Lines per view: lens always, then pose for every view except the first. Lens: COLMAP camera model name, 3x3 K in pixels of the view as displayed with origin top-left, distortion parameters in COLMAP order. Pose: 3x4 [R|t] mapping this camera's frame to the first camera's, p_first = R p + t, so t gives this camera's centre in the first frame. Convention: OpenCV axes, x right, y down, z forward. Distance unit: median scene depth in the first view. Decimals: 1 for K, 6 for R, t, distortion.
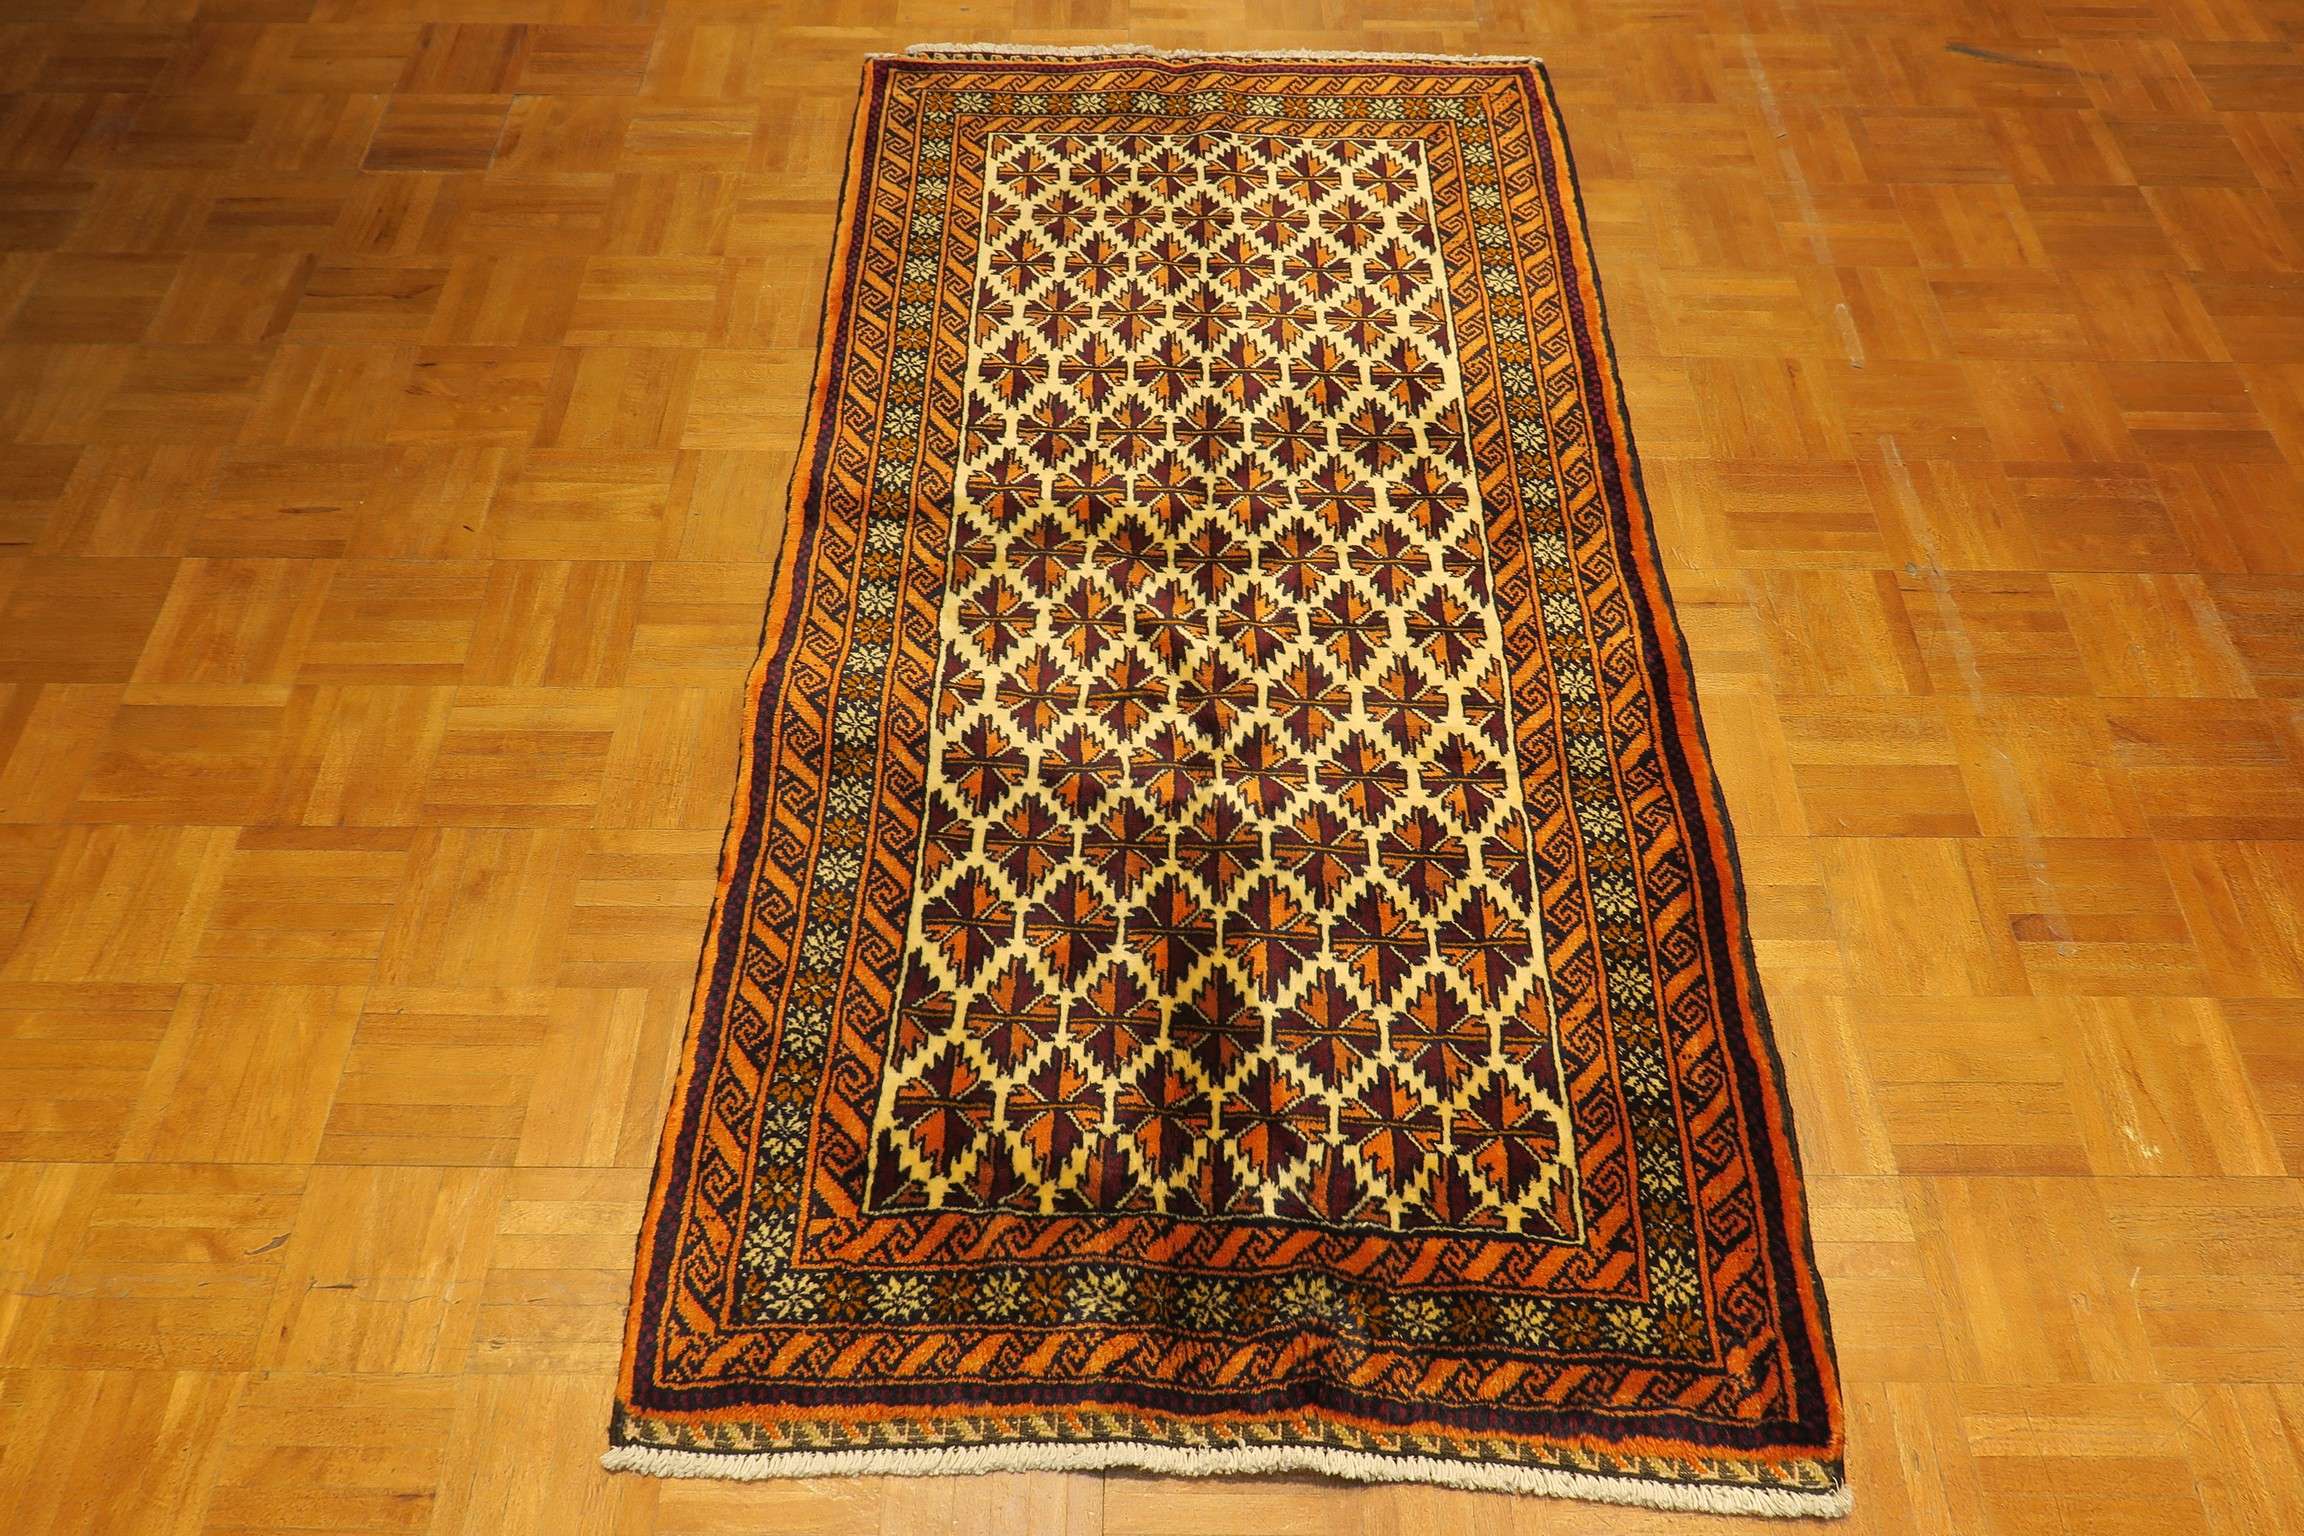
lens RADIAL K [[1522.3, 0, 1150.4], [0, 1522.3, 767.4], [0, 0, 1]] dist [-0.009350, 0.000775]
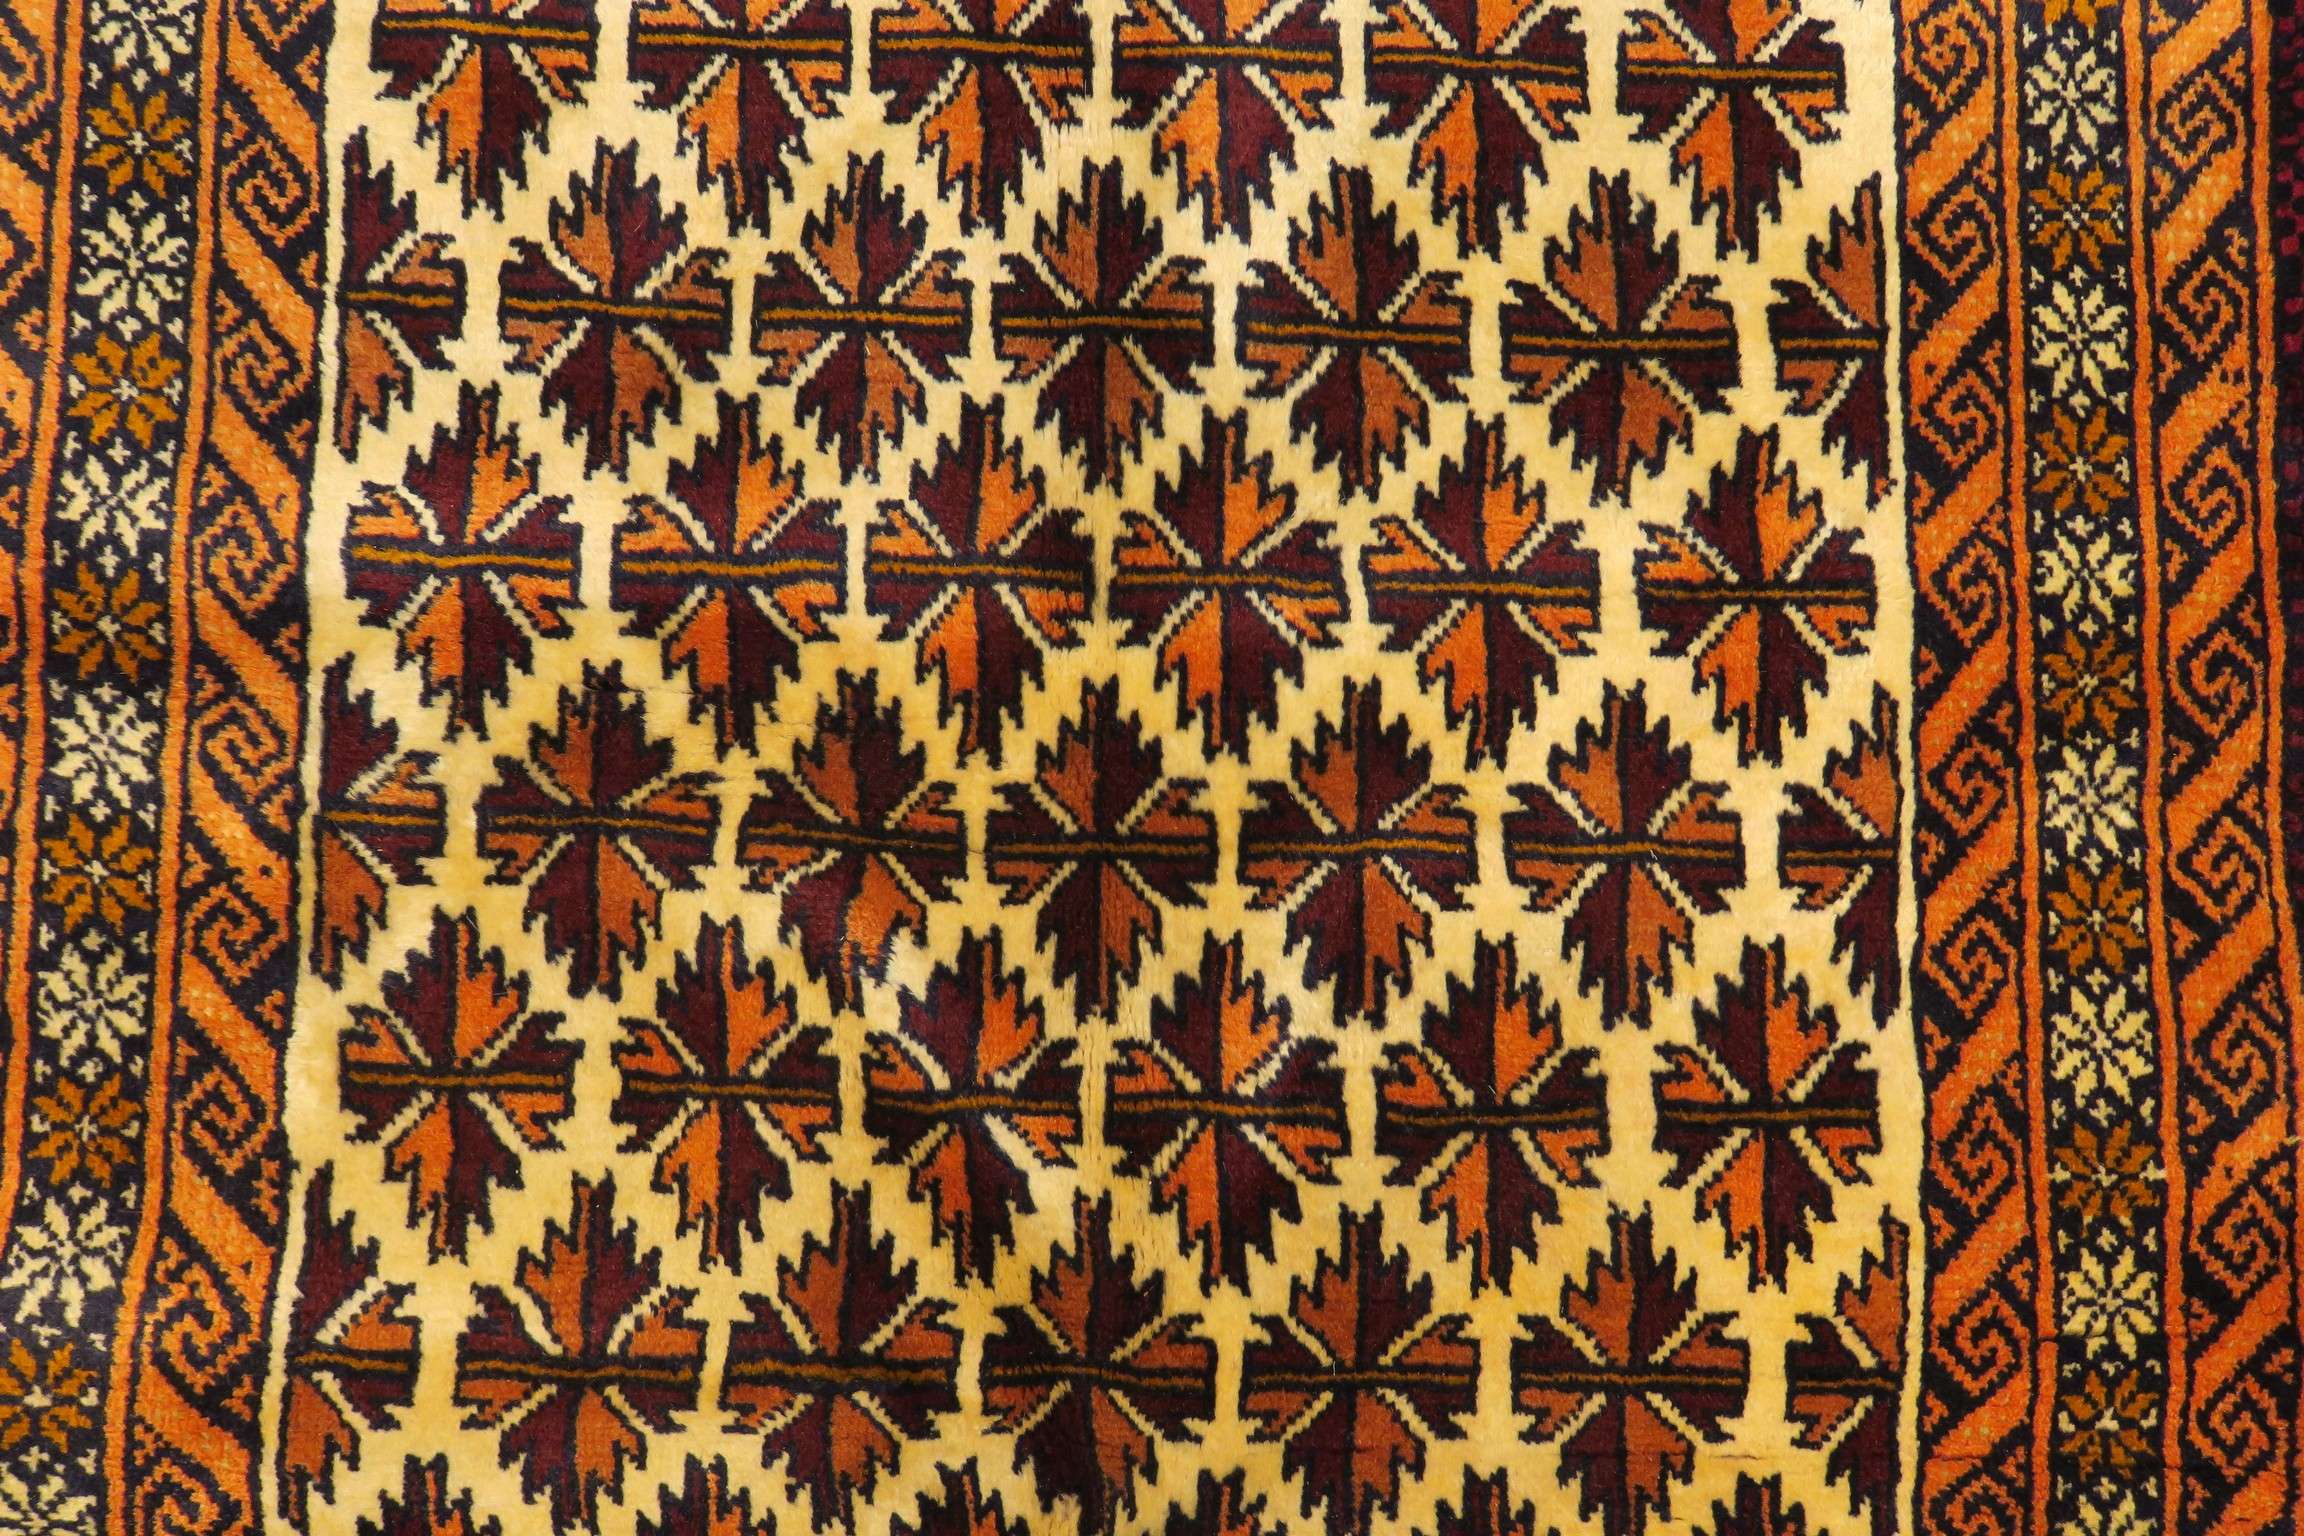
lens RADIAL K [[1522.3, 0, 1149.6], [0, 1522.3, 771.5], [0, 0, 1]] dist [-0.009350, 0.000775]
pose [[0.999744, 0.005947, 0.021809, 0.044311], [-0.016119, 0.863954, 0.503313, -0.320509], [-0.015849, -0.503536, 0.863829, 0.721877]]
